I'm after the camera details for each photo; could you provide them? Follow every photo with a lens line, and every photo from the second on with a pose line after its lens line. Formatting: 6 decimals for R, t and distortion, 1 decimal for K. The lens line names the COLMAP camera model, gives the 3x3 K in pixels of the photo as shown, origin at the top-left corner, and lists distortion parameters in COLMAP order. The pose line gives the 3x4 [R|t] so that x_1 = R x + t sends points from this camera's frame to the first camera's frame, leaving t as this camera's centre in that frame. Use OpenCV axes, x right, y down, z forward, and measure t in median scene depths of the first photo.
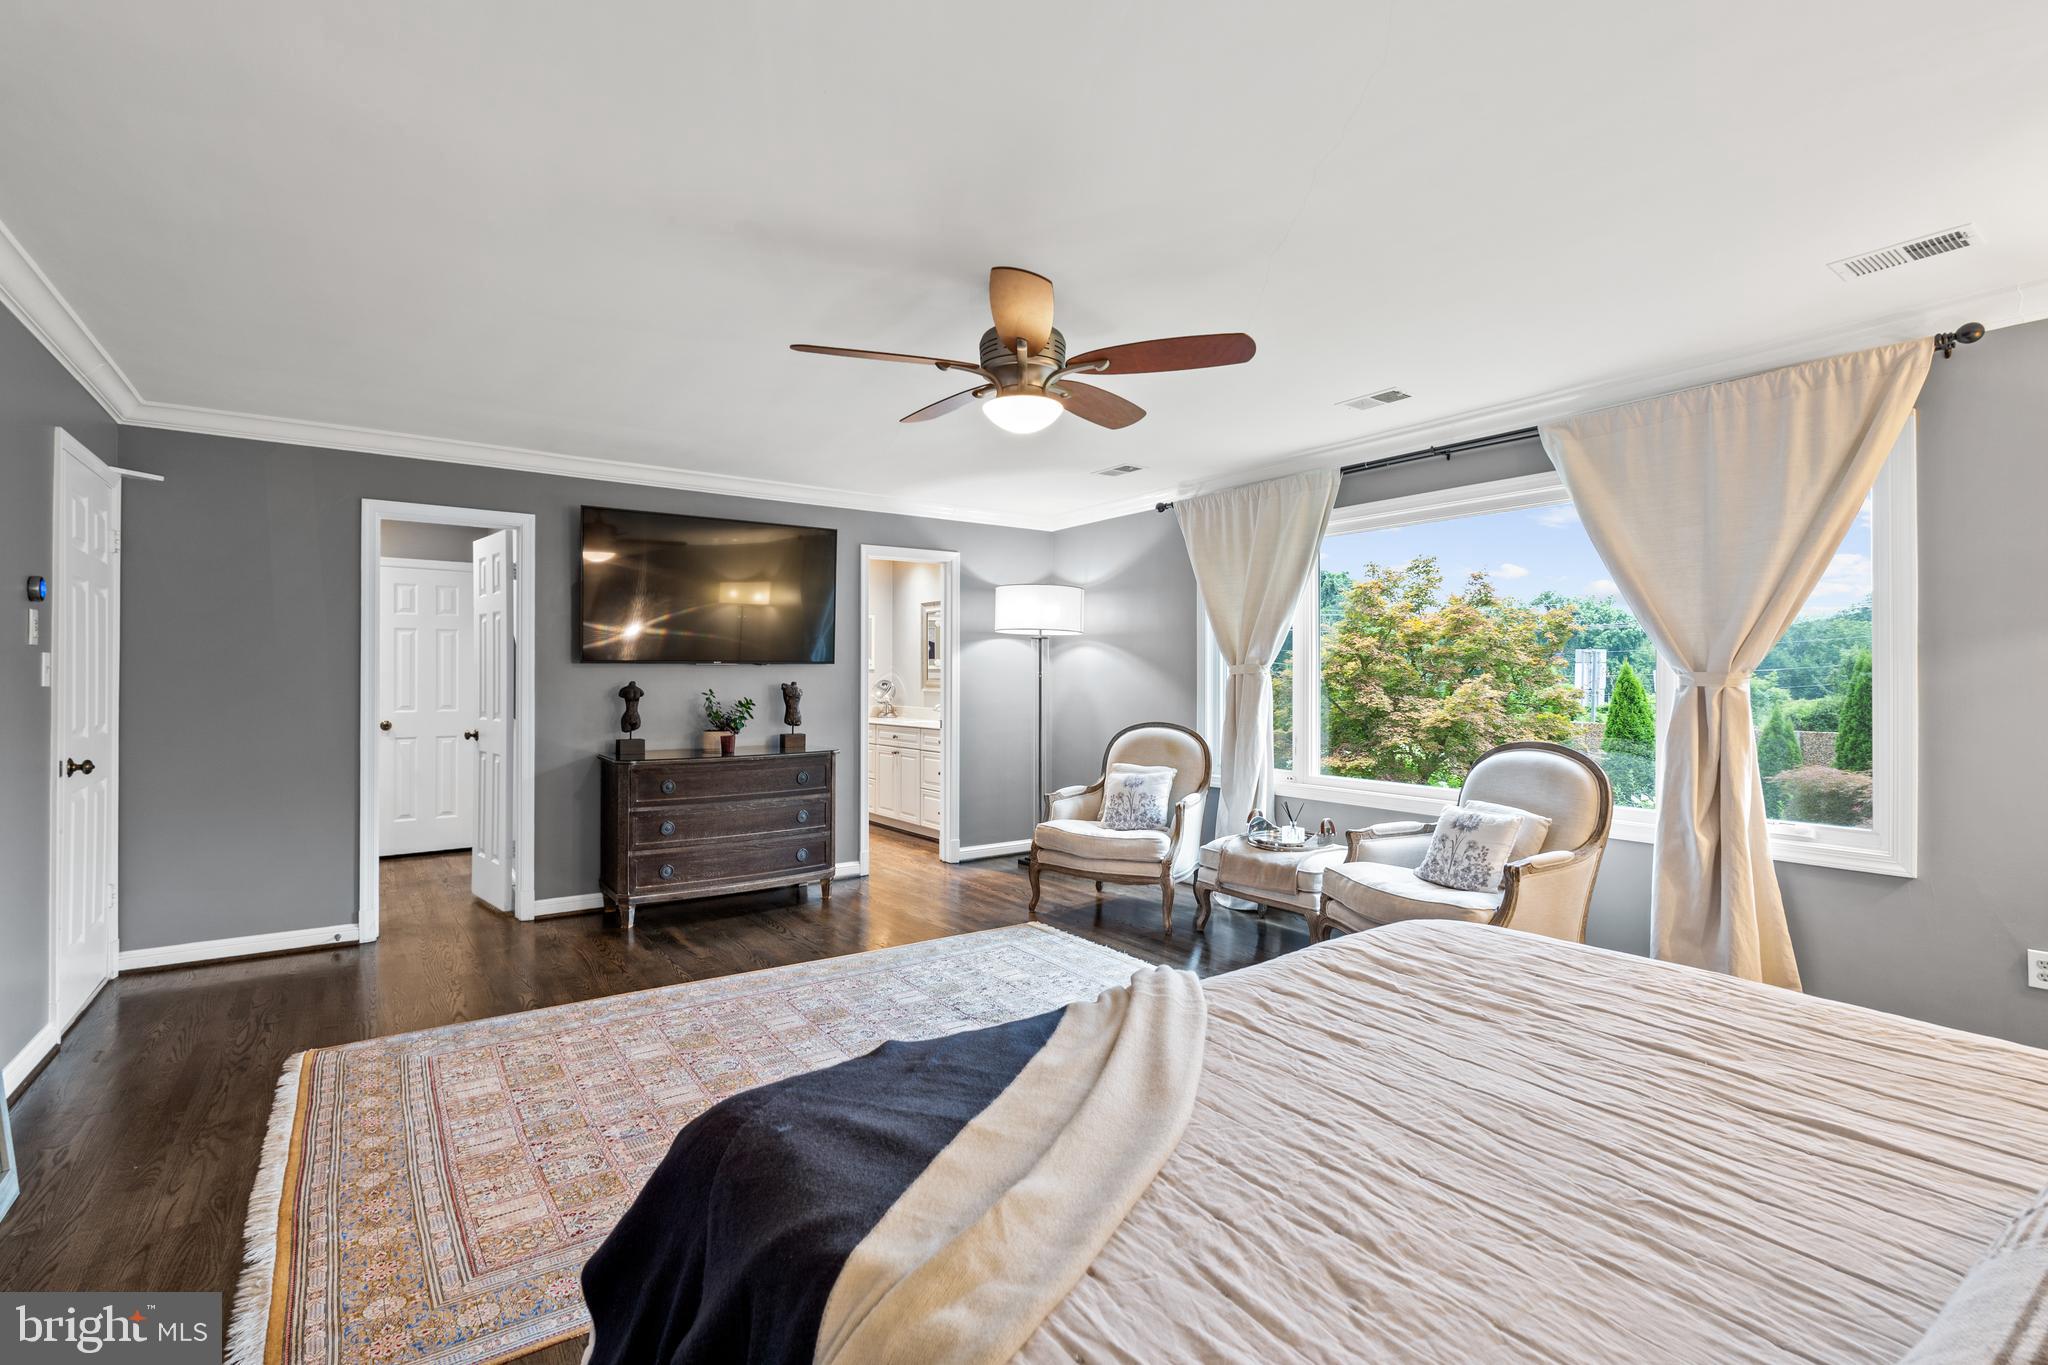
lens RADIAL K [[893.7, 0, 1021.5], [0, 893.7, 677.5], [0, 0, 1]] dist [-0.001535, 0.000033]
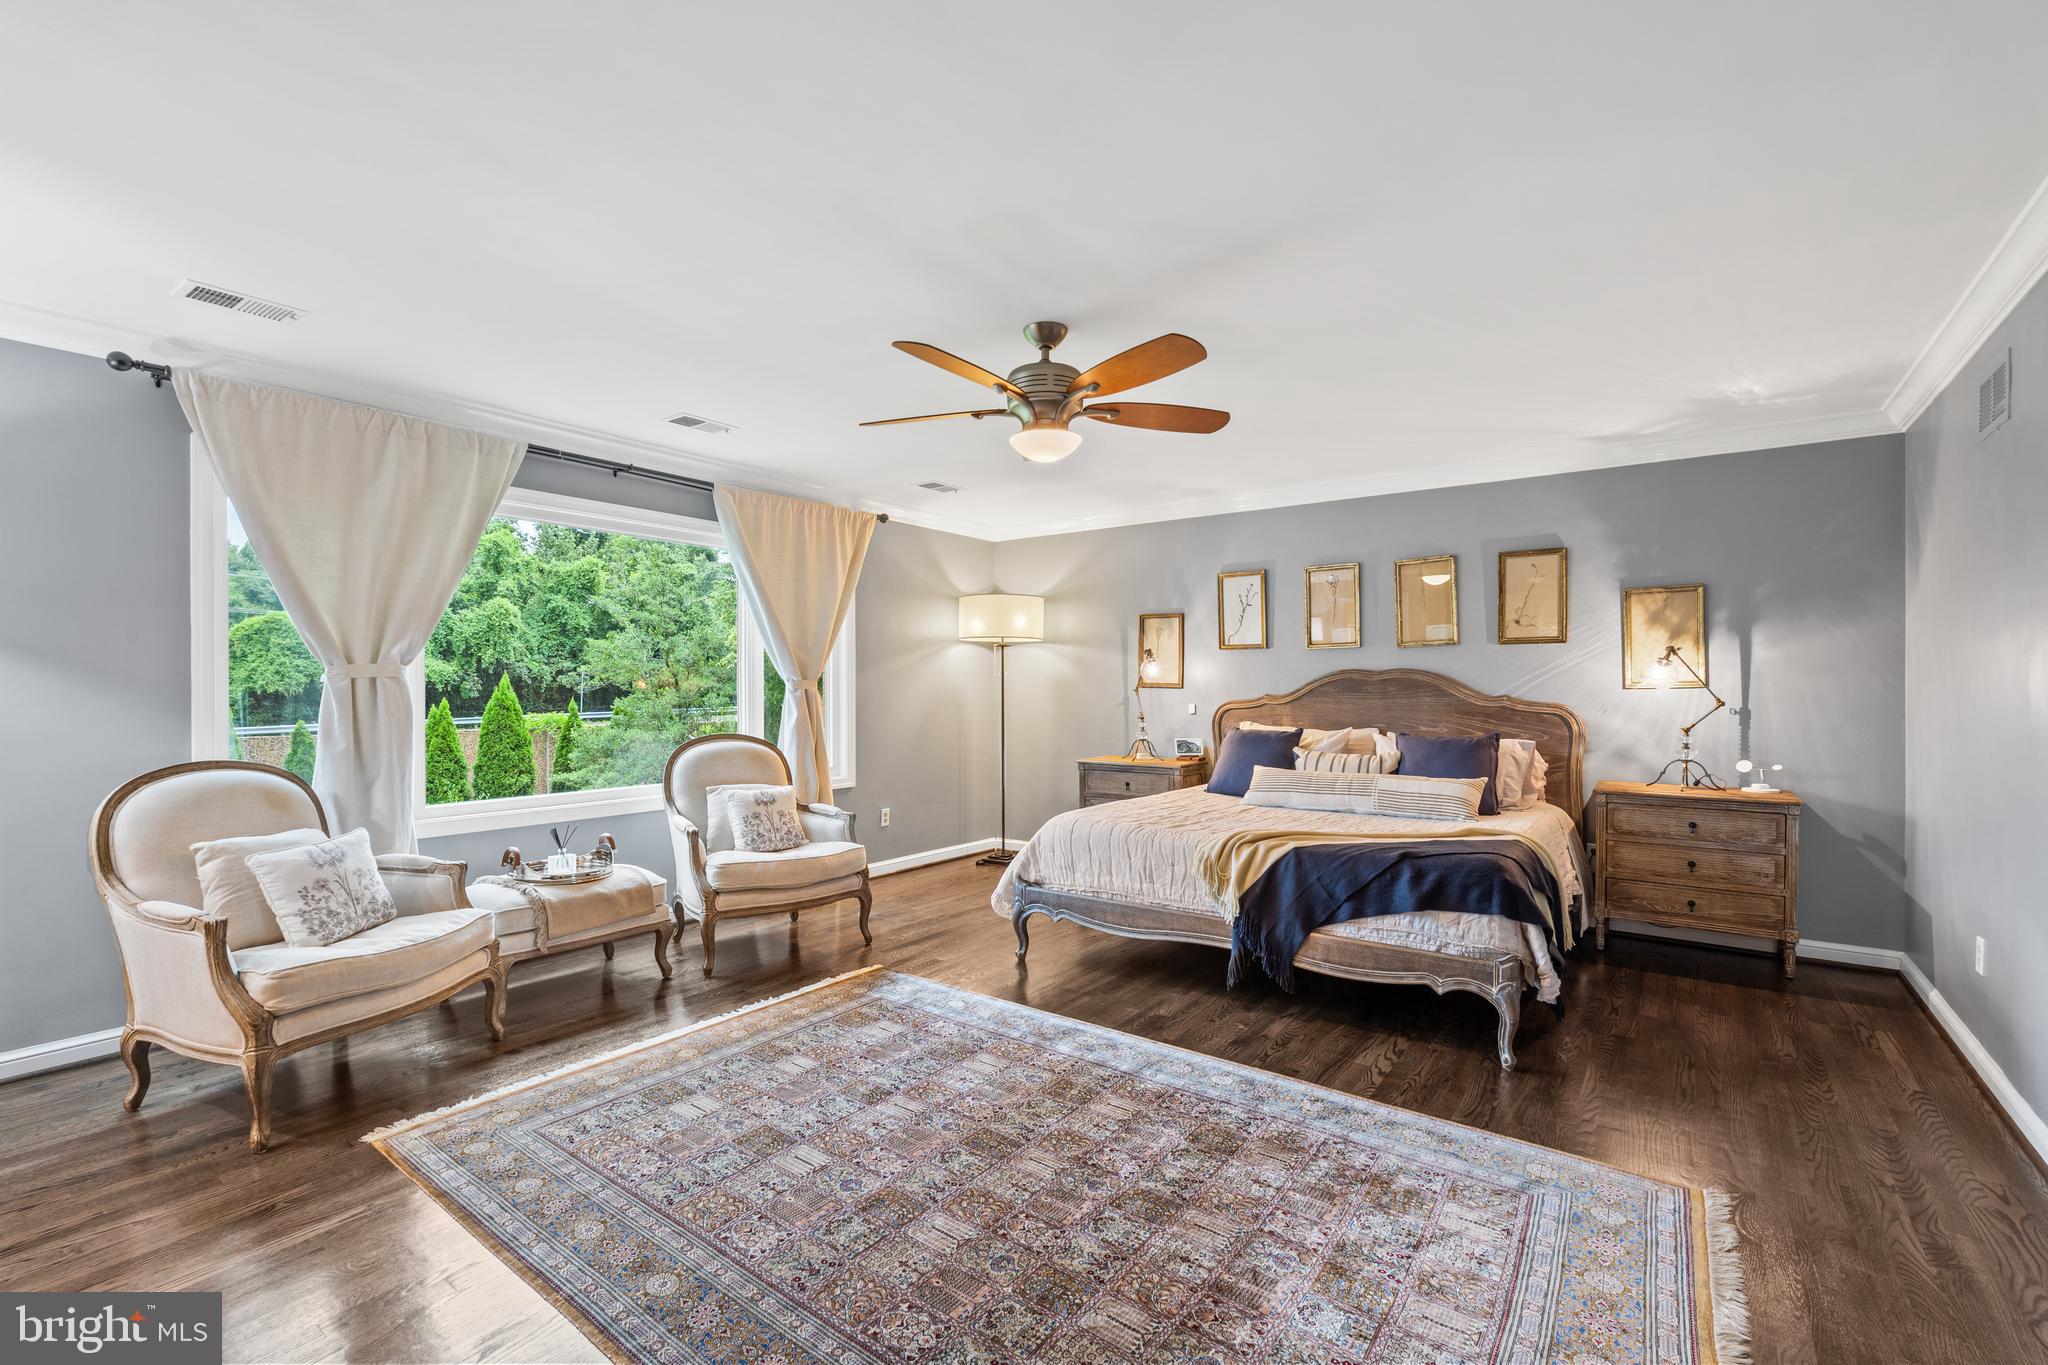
lens RADIAL K [[893.7, 0, 1020.0], [0, 893.7, 684.1], [0, 0, 1]] dist [-0.001535, 0.000033]
pose [[-0.289377, 0.001599, 0.957214, -0.773064], [0.002992, 0.999995, -0.000766, 0.003296], [-0.957211, 0.002642, -0.289380, 0.987635]]
